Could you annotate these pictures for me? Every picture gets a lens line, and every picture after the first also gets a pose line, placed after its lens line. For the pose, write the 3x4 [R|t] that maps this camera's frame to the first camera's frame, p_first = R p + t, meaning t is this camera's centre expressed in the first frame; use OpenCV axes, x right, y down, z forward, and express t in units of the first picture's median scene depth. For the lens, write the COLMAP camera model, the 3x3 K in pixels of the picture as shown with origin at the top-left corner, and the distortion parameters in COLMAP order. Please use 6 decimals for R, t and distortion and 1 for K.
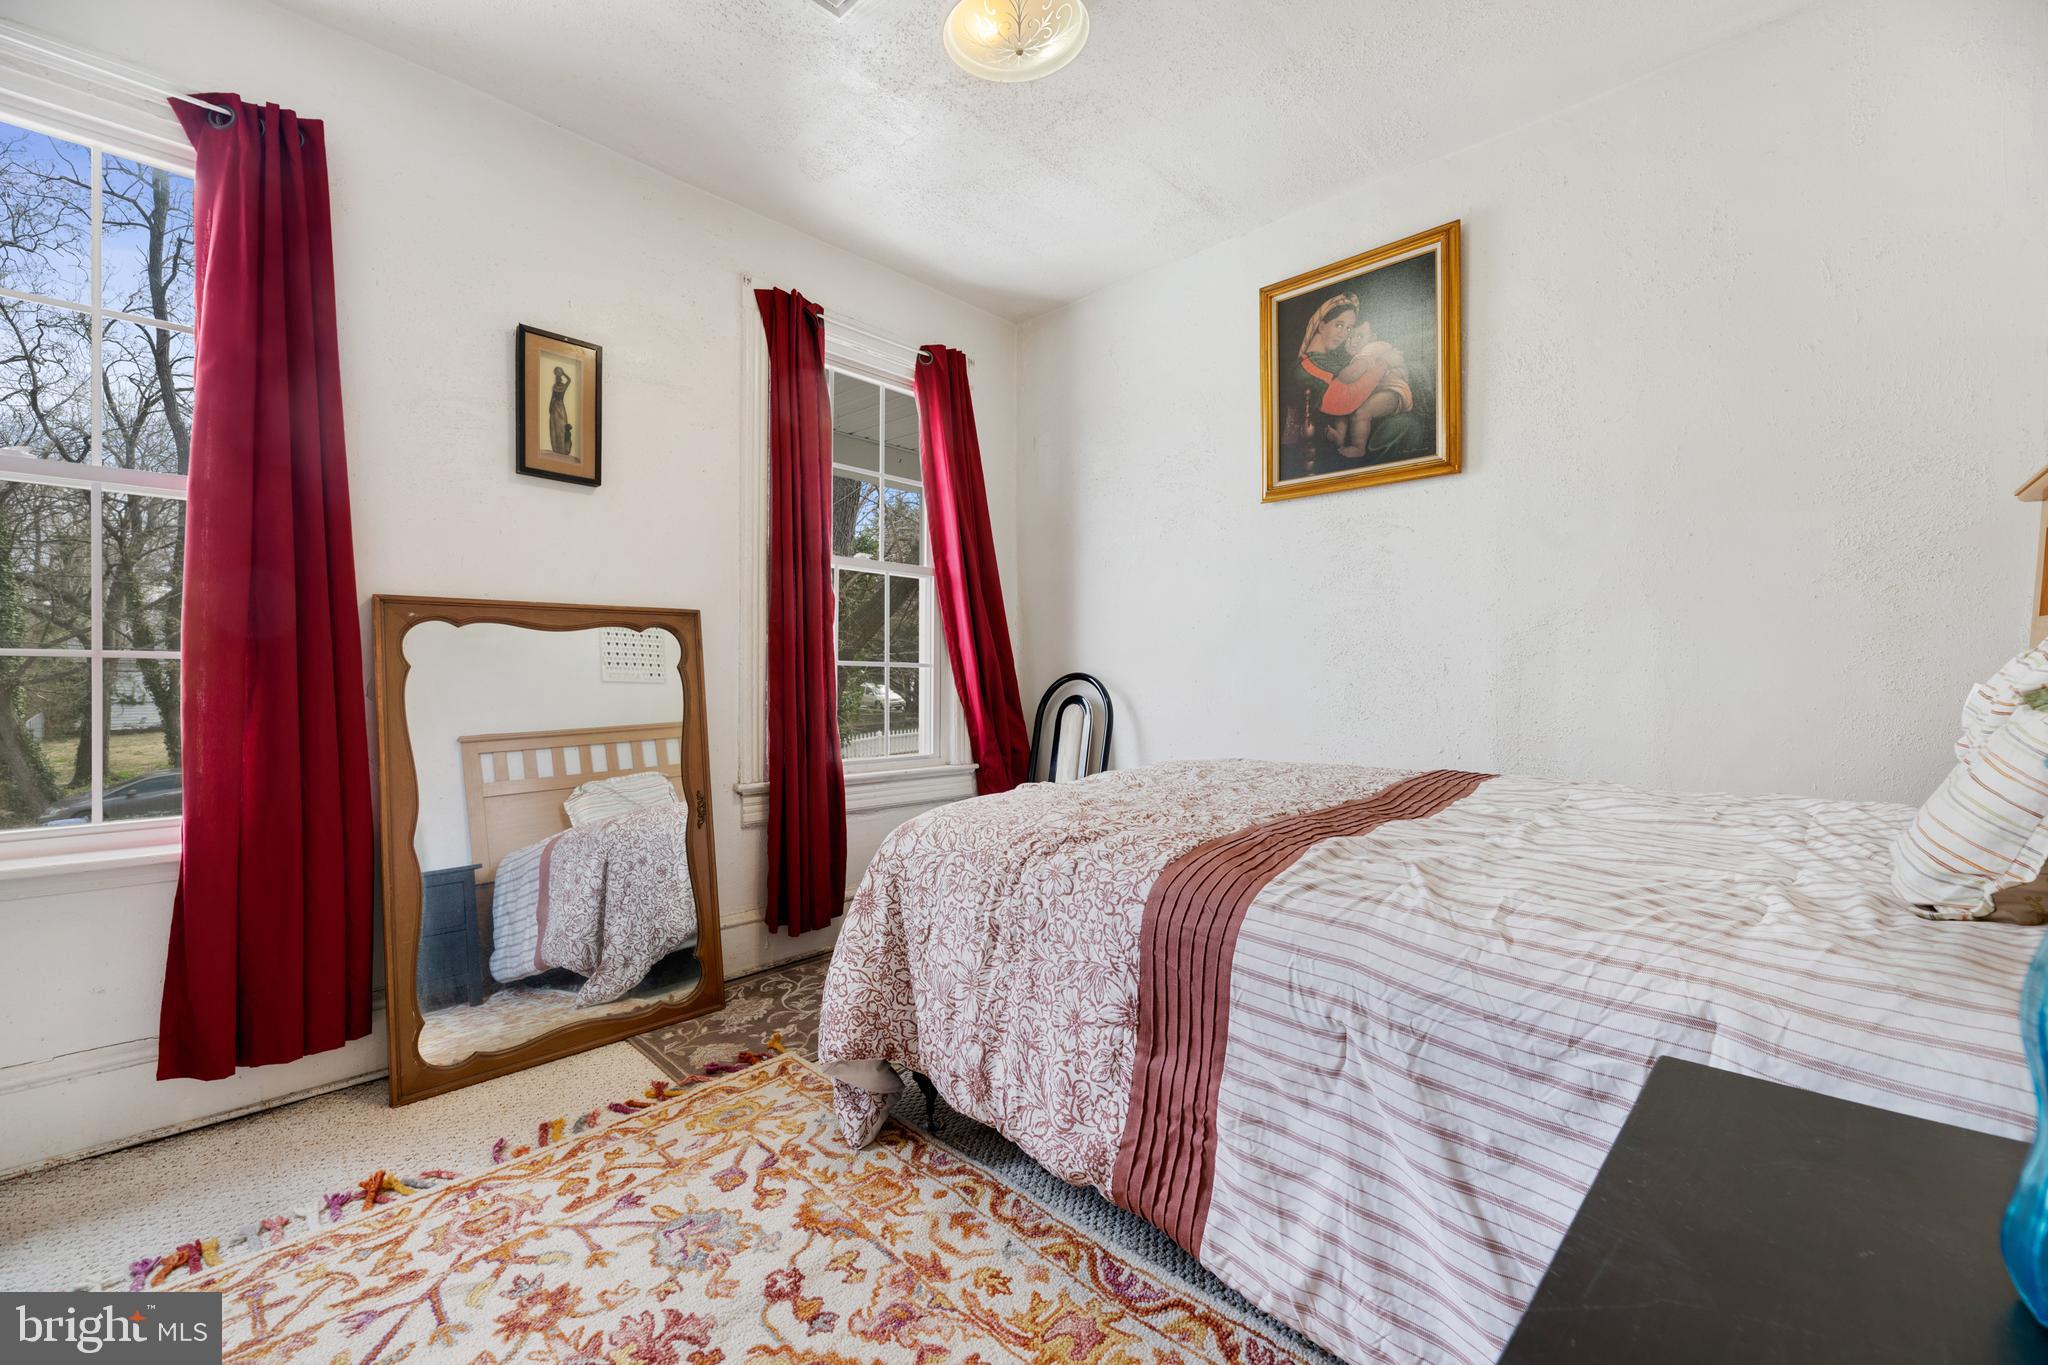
lens RADIAL K [[845.0, 0, 1028.2], [0, 845.0, 666.2], [0, 0, 1]] dist [-0.003713, -0.003134]
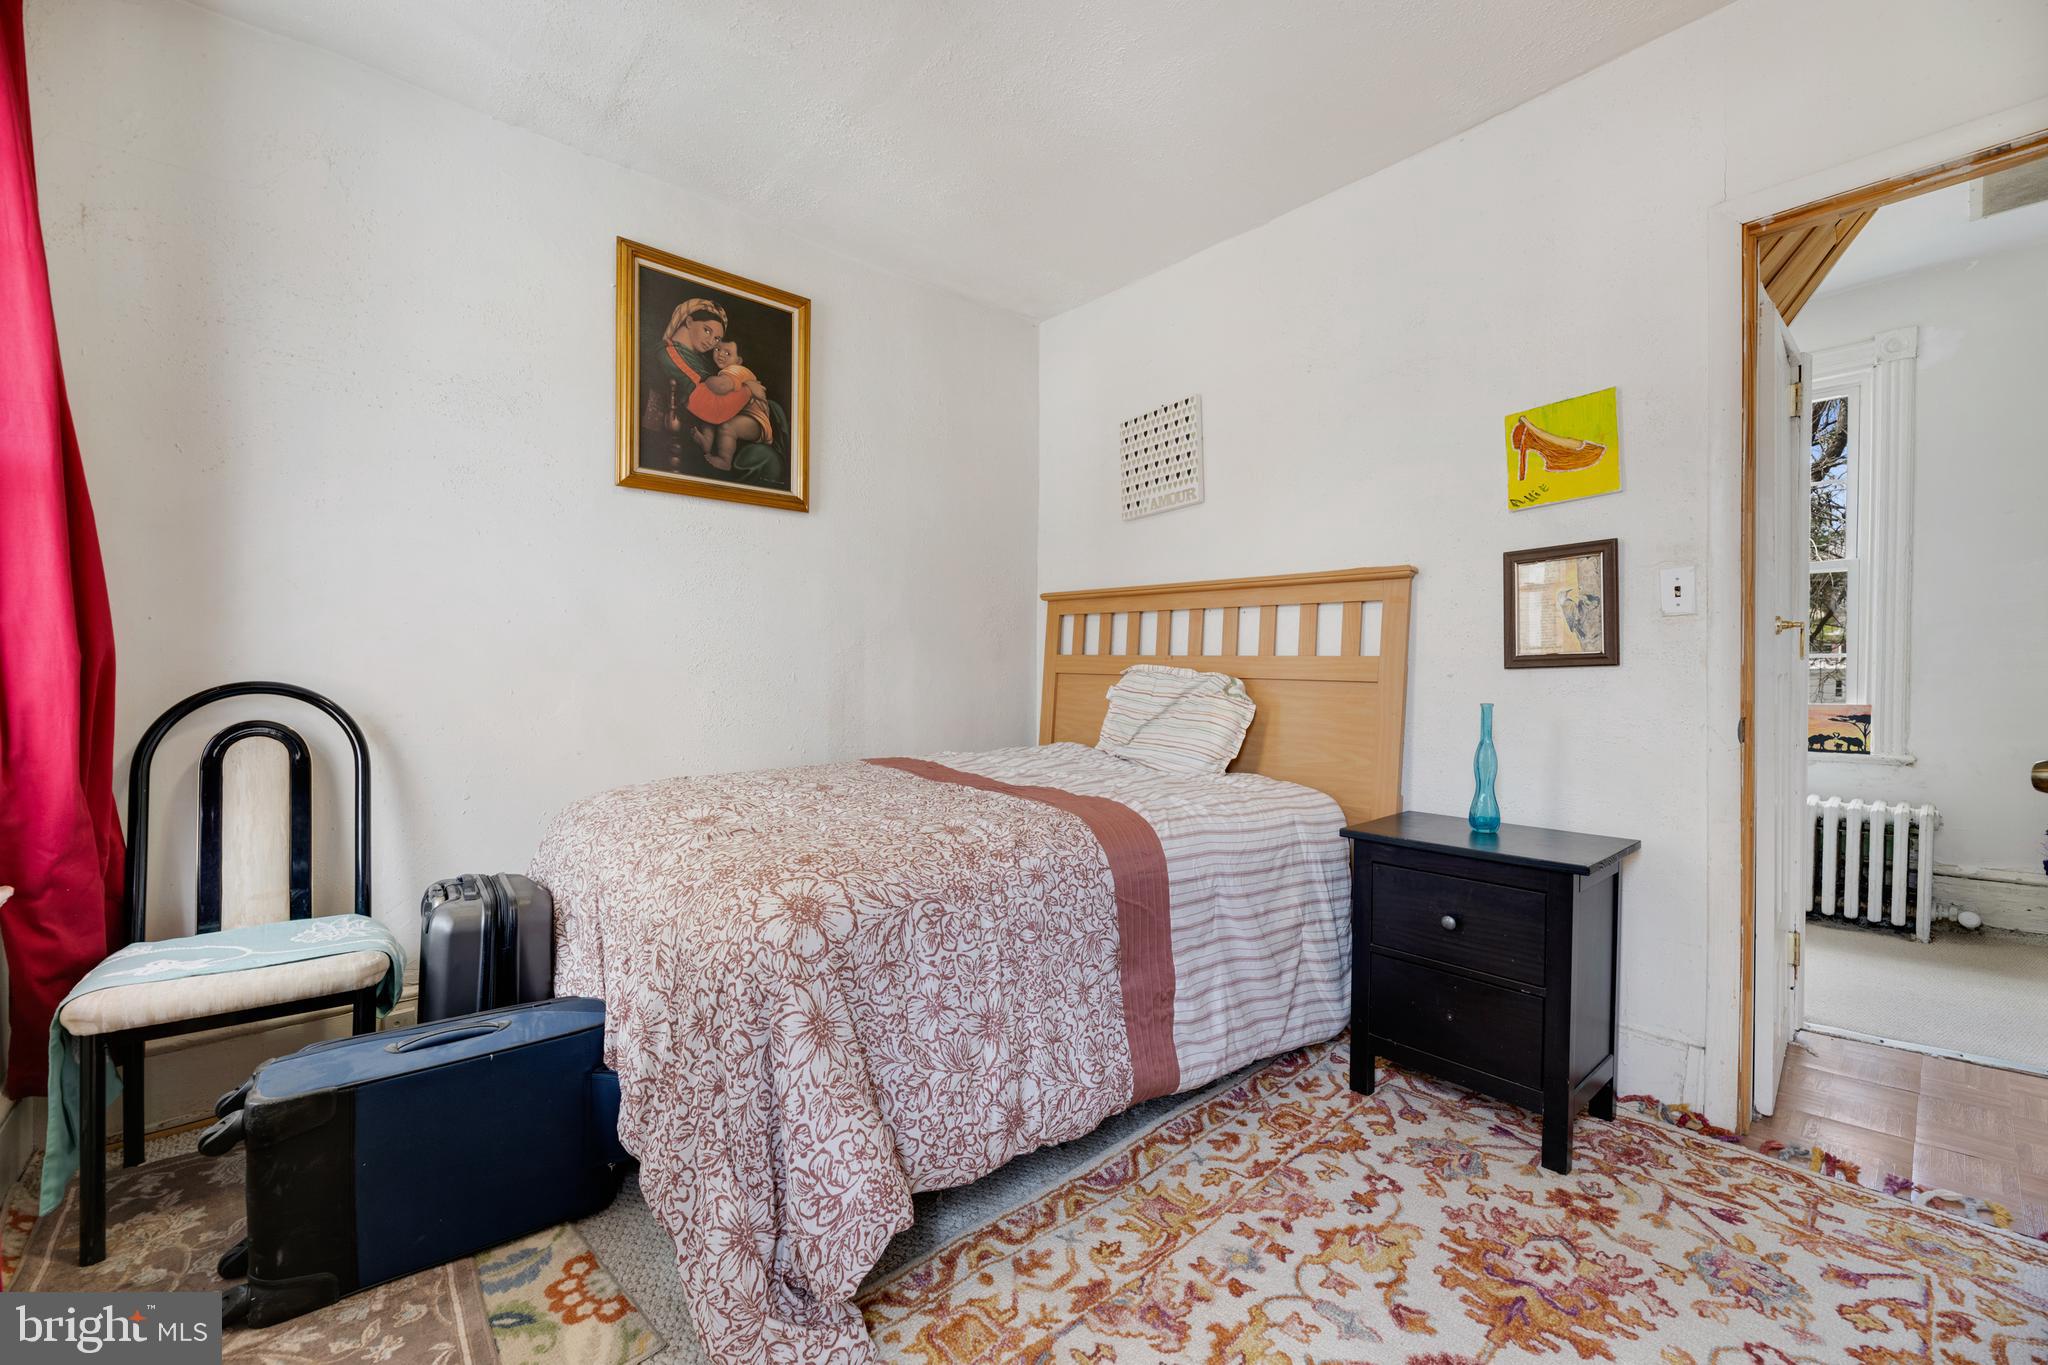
lens RADIAL K [[845.0, 0, 1026.5], [0, 845.0, 688.5], [0, 0, 1]] dist [-0.003713, -0.003134]
pose [[0.064697, -0.012471, 0.997827, -1.049218], [-0.007930, 0.999884, 0.013011, -0.000381], [-0.997873, -0.008755, 0.064591, 0.980878]]
